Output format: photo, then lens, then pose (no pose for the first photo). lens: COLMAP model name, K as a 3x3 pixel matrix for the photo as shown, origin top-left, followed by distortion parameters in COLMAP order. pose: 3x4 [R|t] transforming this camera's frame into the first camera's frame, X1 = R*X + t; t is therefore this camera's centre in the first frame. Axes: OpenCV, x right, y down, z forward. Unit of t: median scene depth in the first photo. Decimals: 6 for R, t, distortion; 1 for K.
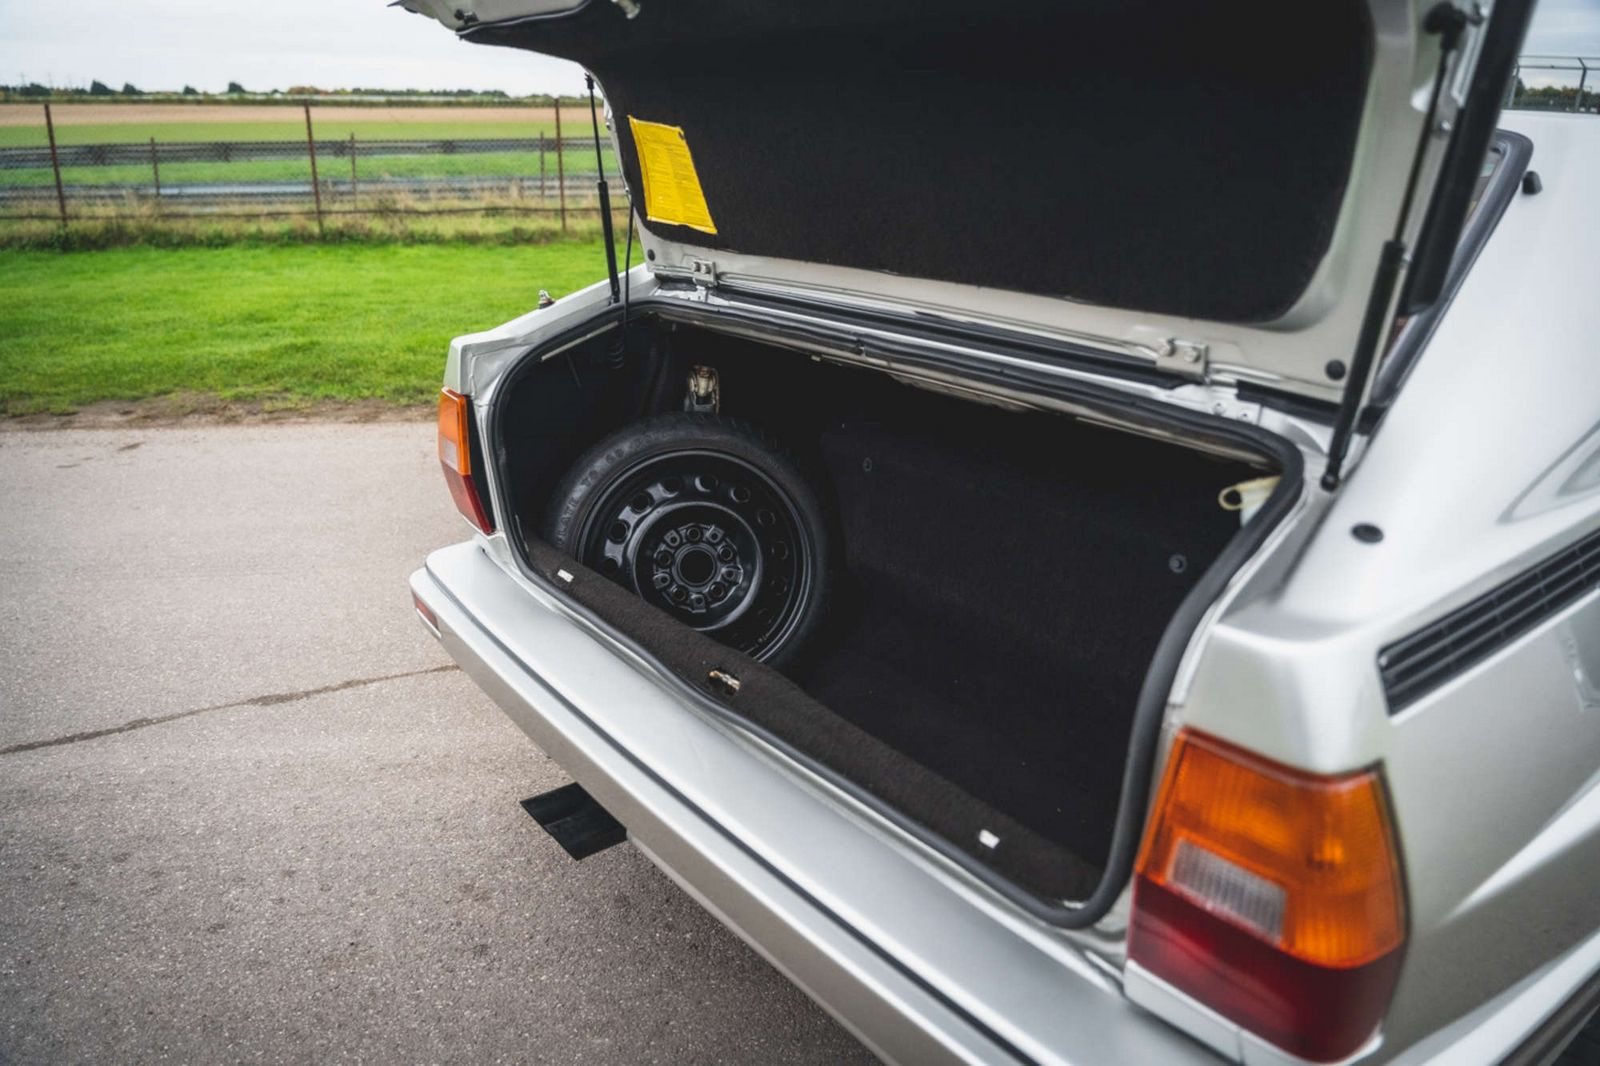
lens RADIAL K [[1119.8, 0, 800.0], [0, 1119.8, 533.8], [0, 0, 1]] dist [-0.001631, -0.000170]
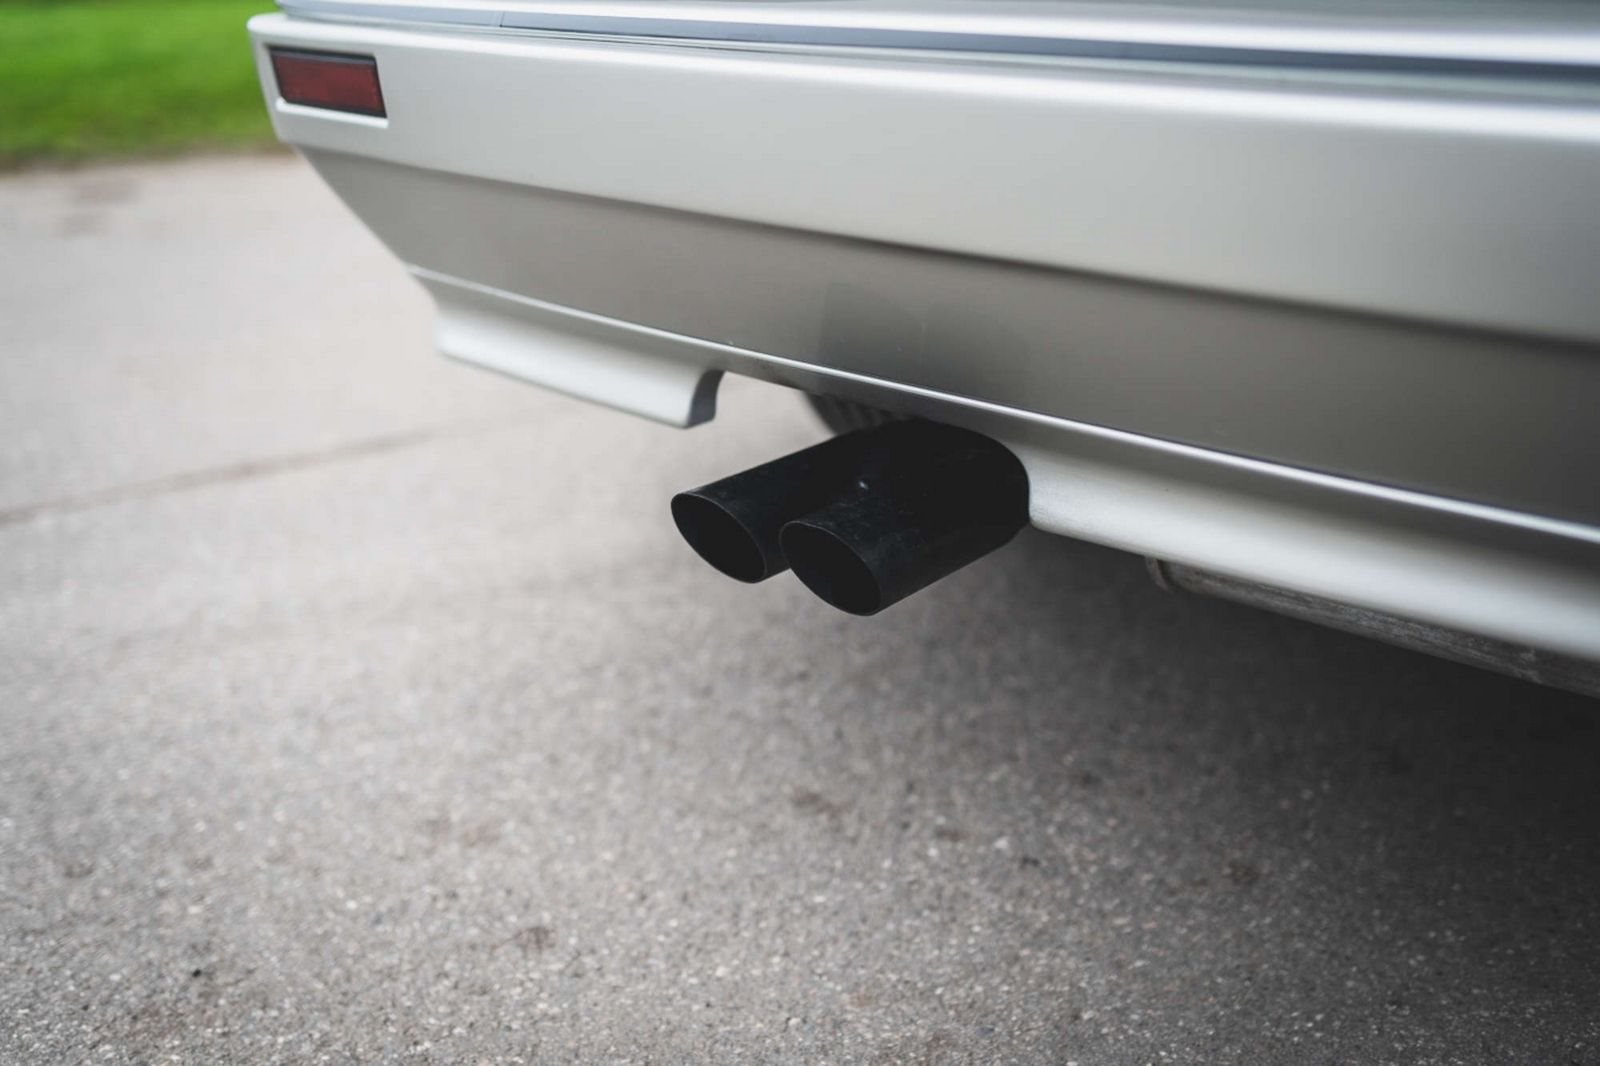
lens RADIAL K [[1634.0, 0, 799.7], [0, 1634.0, 532.3], [0, 0, 1]] dist [-0.010121, 0.000000]
pose [[0.978806, -0.104095, 0.176363, -0.272450], [0.100648, 0.994517, 0.028404, 0.214105], [-0.178352, -0.010052, 0.983915, 0.398559]]
